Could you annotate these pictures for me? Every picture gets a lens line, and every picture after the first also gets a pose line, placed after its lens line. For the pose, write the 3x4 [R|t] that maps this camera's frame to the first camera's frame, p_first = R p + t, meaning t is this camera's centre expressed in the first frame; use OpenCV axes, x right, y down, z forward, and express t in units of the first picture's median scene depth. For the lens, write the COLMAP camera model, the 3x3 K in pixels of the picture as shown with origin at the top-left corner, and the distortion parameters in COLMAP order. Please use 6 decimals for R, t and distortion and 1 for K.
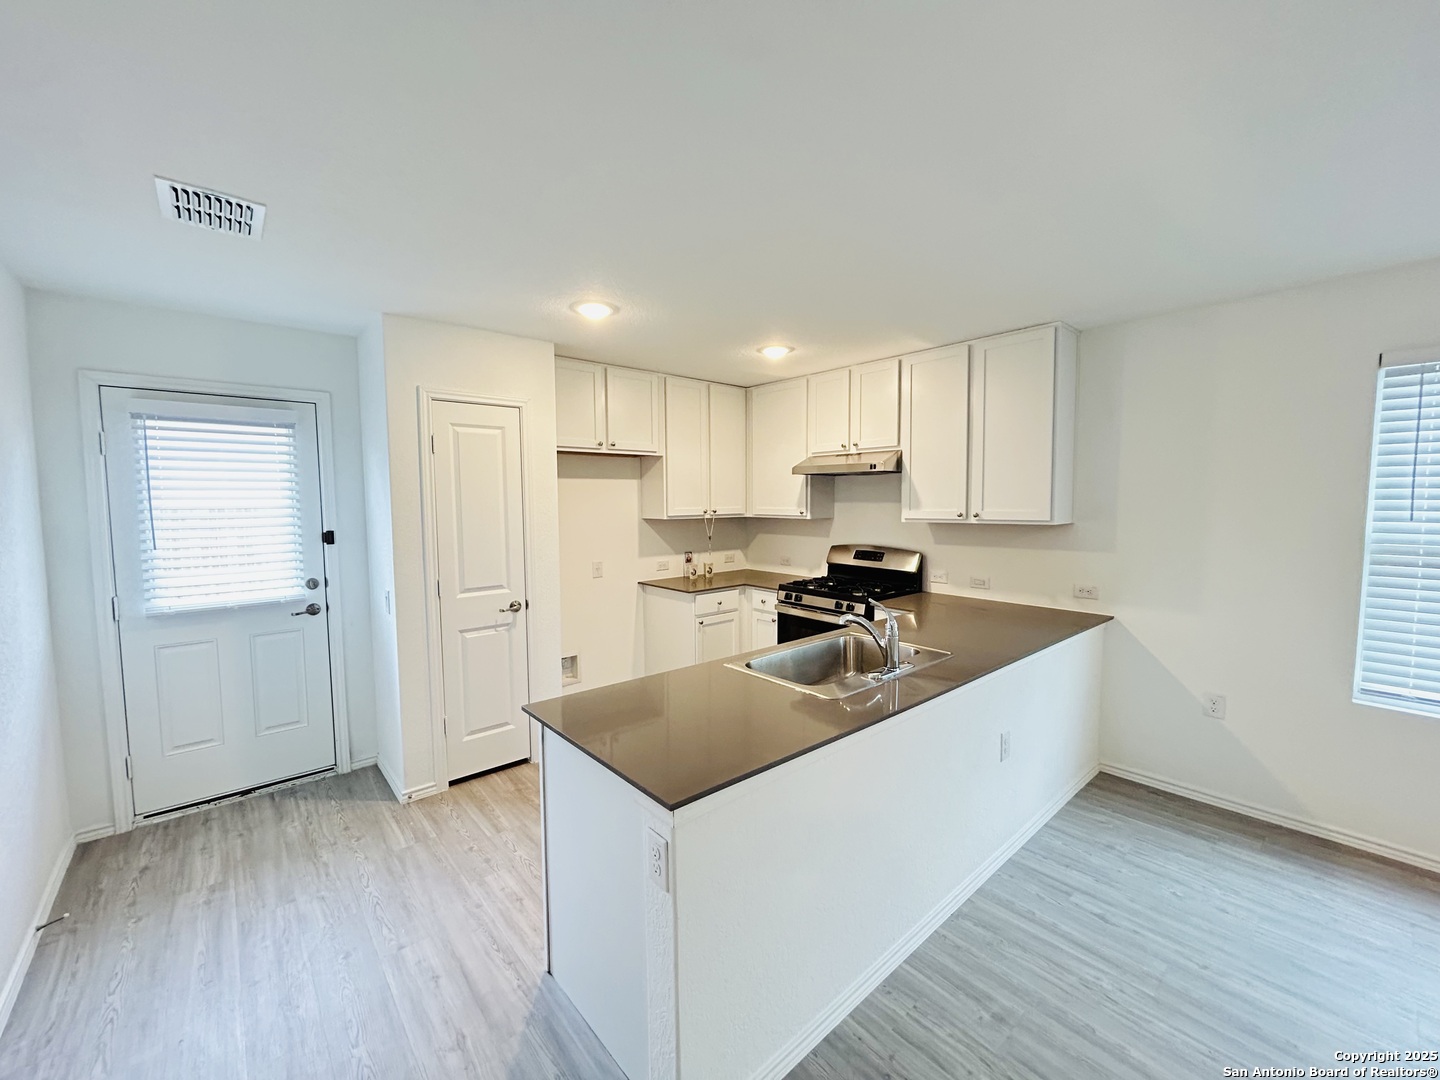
lens RADIAL K [[580.1, 0, 714.4], [0, 580.1, 538.4], [0, 0, 1]] dist [-0.002493, 0.000137]
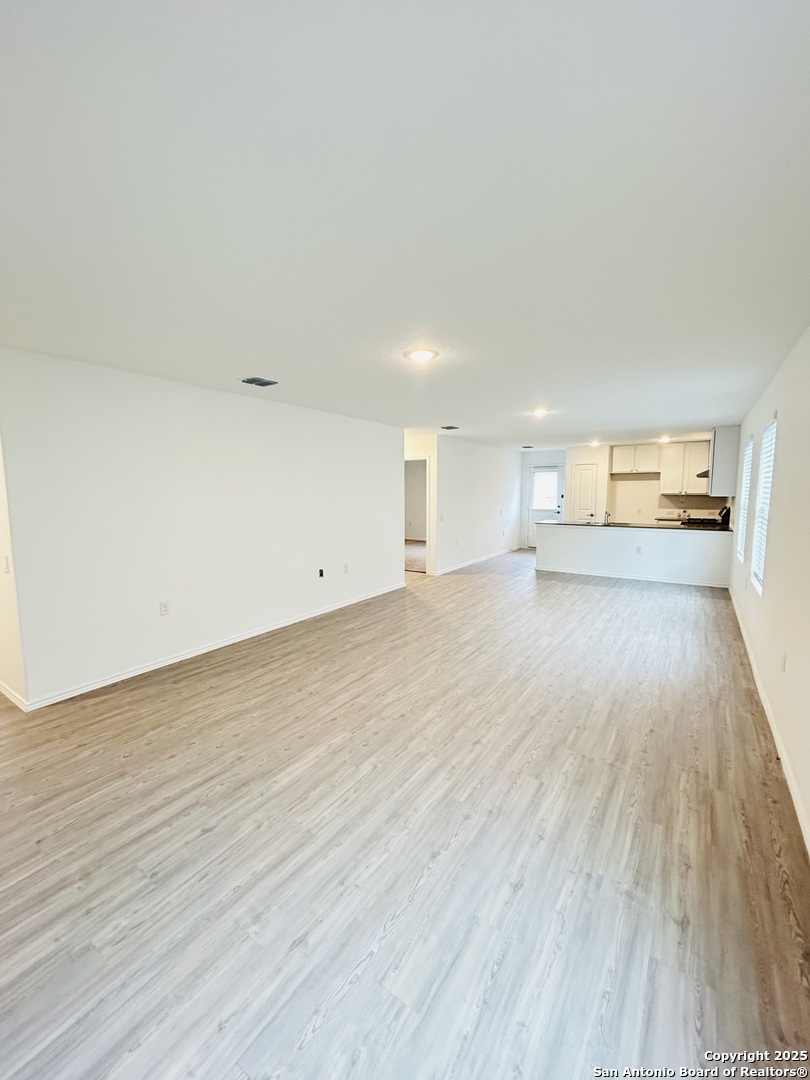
lens RADIAL K [[435.1, 0, 404.6], [0, 435.1, 539.1], [0, 0, 1]] dist [-0.002493, 0.000137]
pose [[0.260890, 0.110438, -0.959031, 2.228293], [-0.065582, 0.993167, 0.096528, 0.080160], [0.963138, 0.037712, 0.266350, -1.030643]]
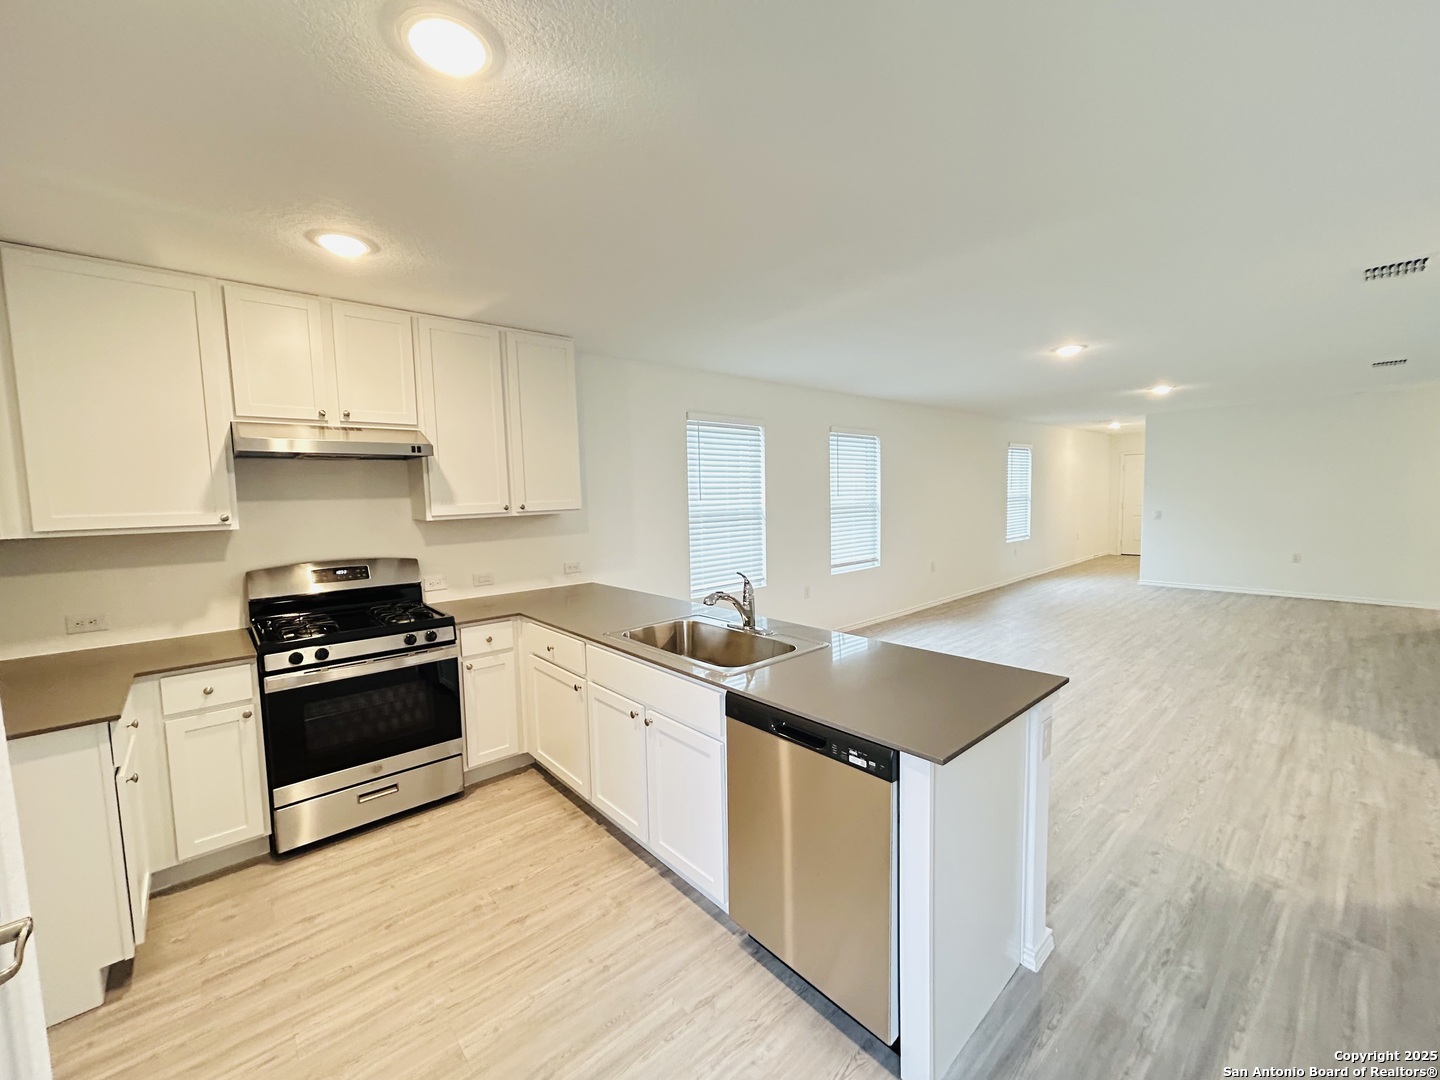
lens RADIAL K [[580.1, 0, 717.4], [0, 580.1, 536.0], [0, 0, 1]] dist [-0.002493, 0.000137]
pose [[-0.015773, -0.073364, 0.997181, -0.471433], [0.089101, 0.993234, 0.074483, -0.030202], [-0.995898, 0.090024, -0.009130, 0.583917]]
